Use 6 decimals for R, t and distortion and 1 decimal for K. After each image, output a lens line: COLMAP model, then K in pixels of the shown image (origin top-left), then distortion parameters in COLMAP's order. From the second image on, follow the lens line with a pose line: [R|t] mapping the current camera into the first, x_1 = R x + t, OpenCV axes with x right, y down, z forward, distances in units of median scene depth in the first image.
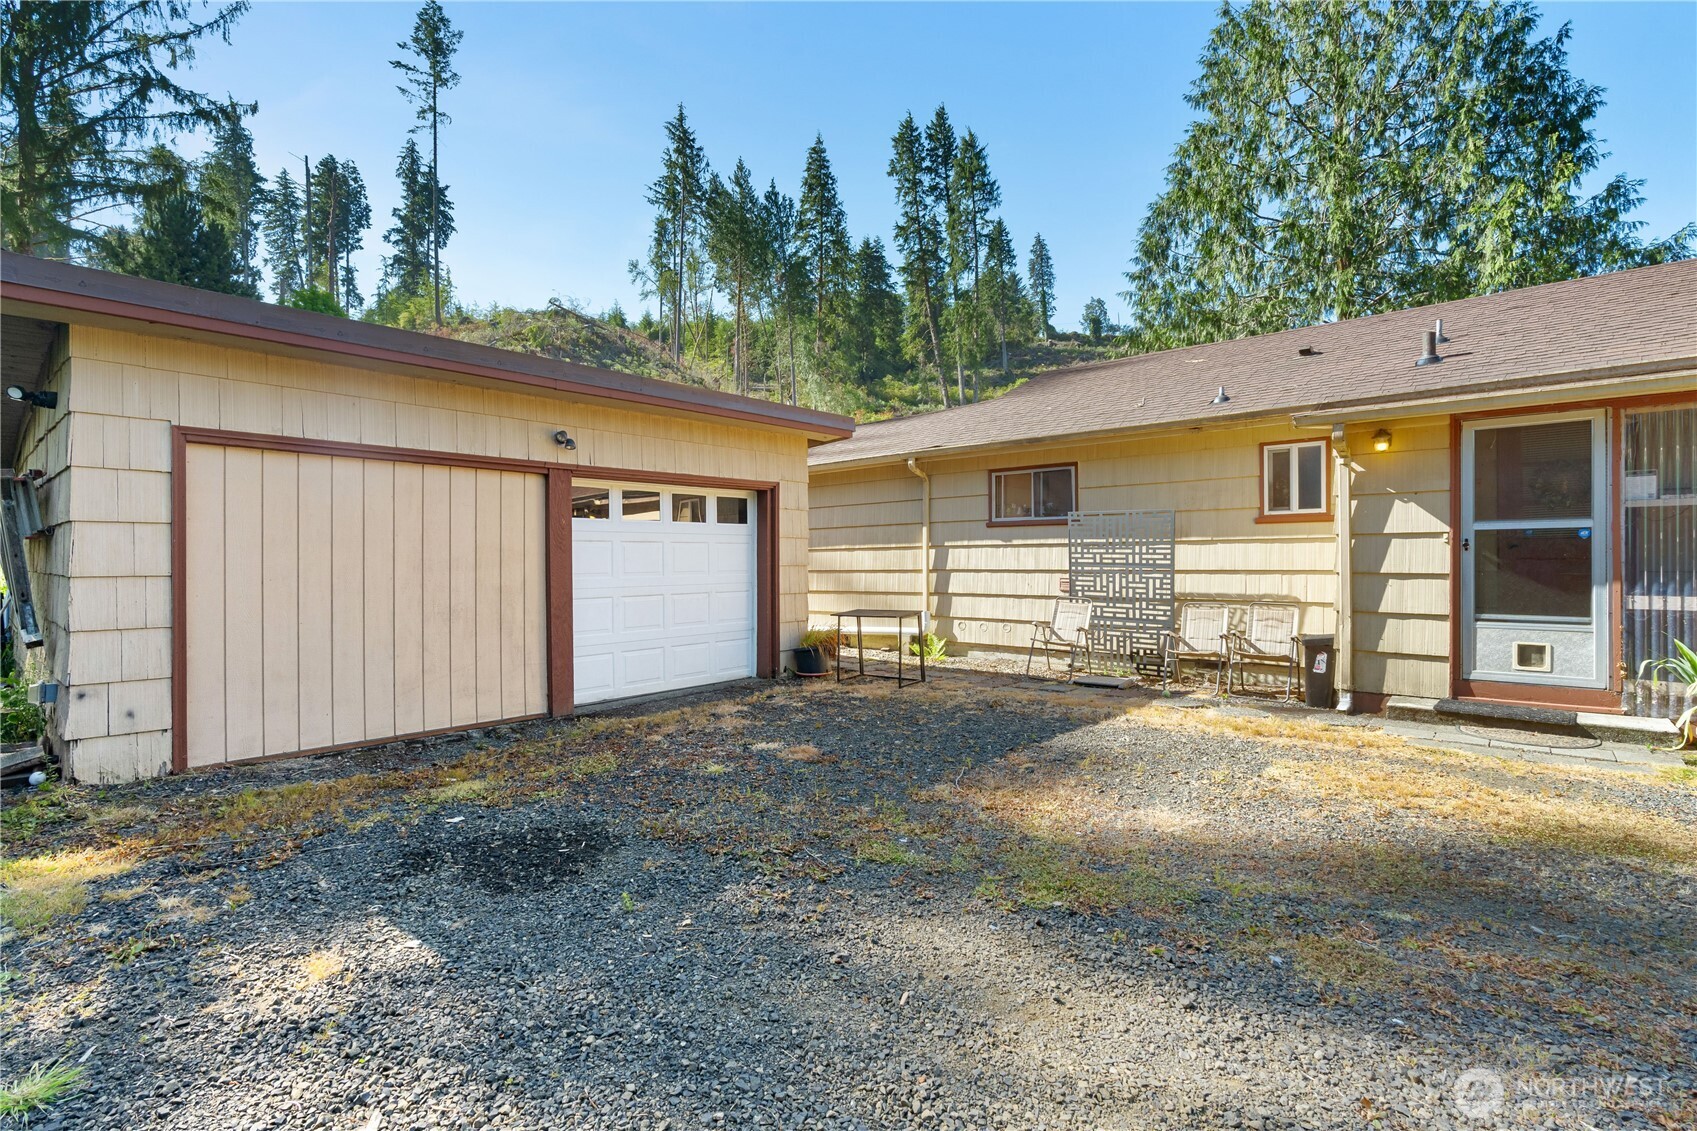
lens RADIAL K [[773.9, 0, 844.4], [0, 773.9, 565.2], [0, 0, 1]] dist [0.001687, 0.000284]
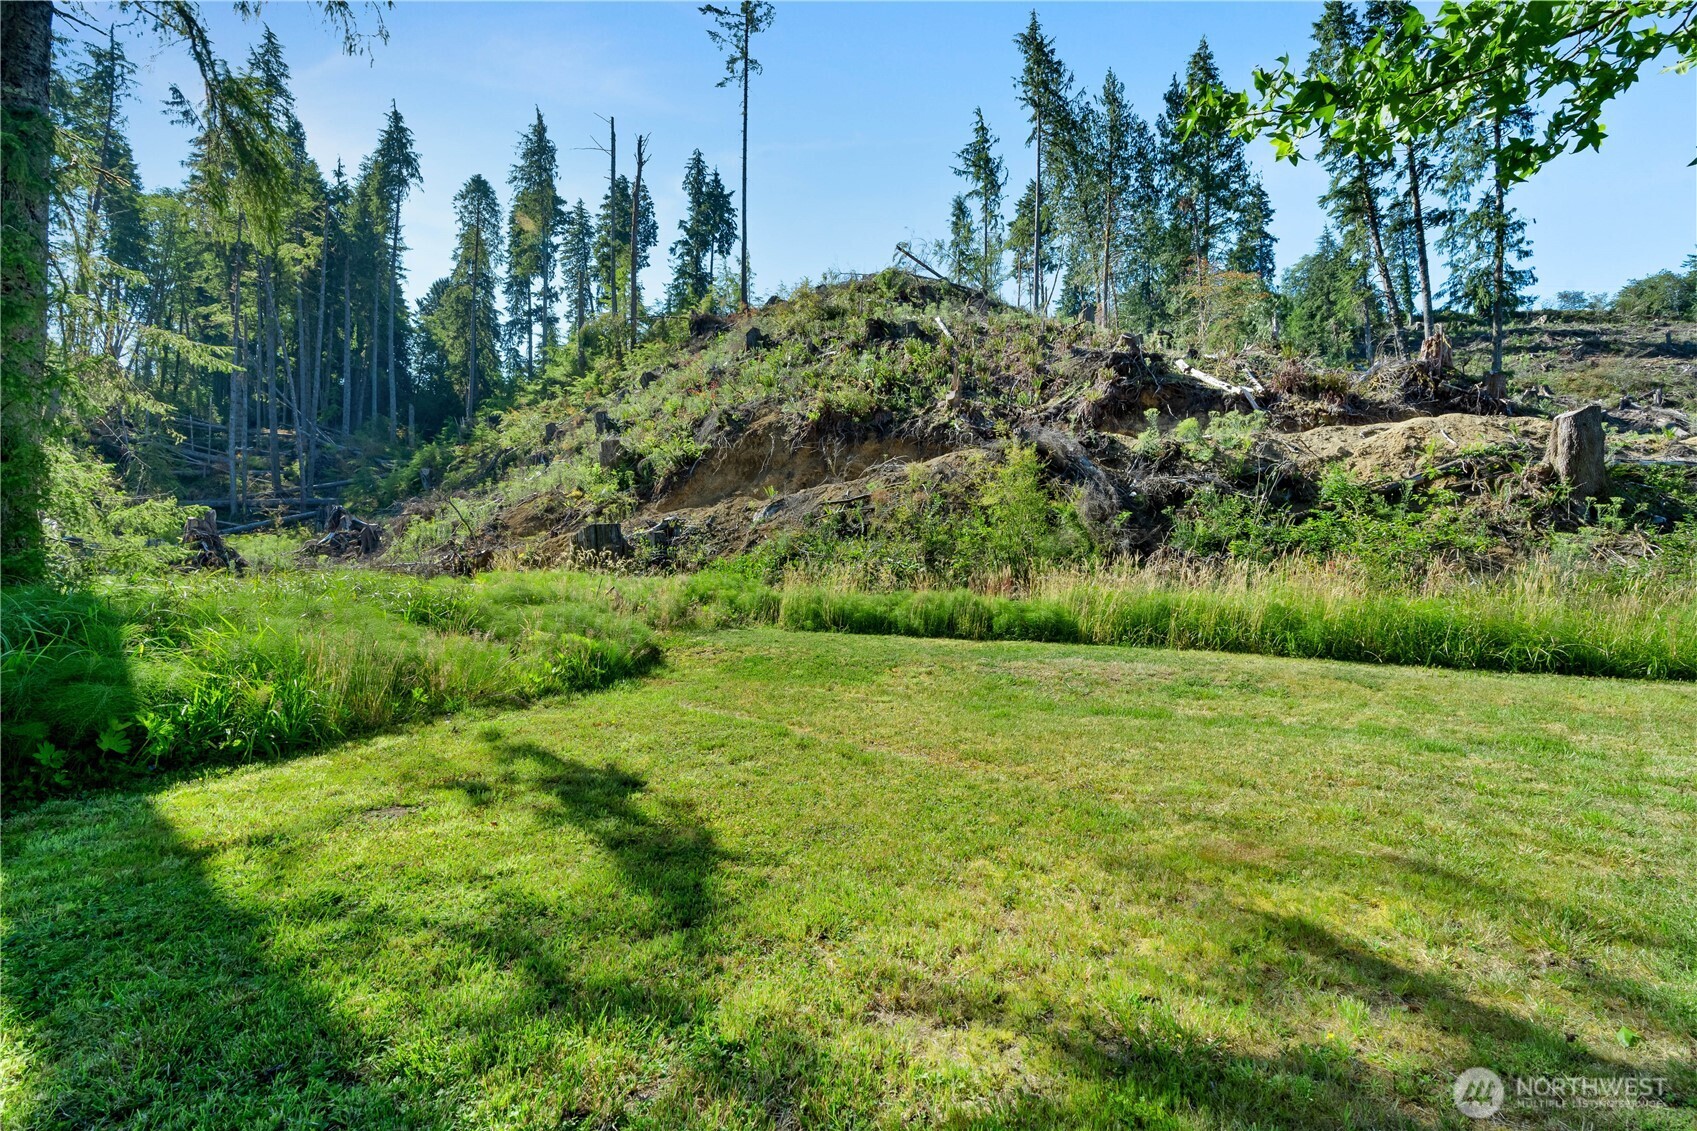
lens RADIAL K [[773.9, 0, 851.8], [0, 773.9, 566.9], [0, 0, 1]] dist [0.001687, 0.000284]
pose [[0.964144, 0.008766, -0.265236, -0.127788], [-0.019530, 0.999088, -0.037971, -0.003699], [0.264661, 0.041790, 0.963436, 0.164507]]
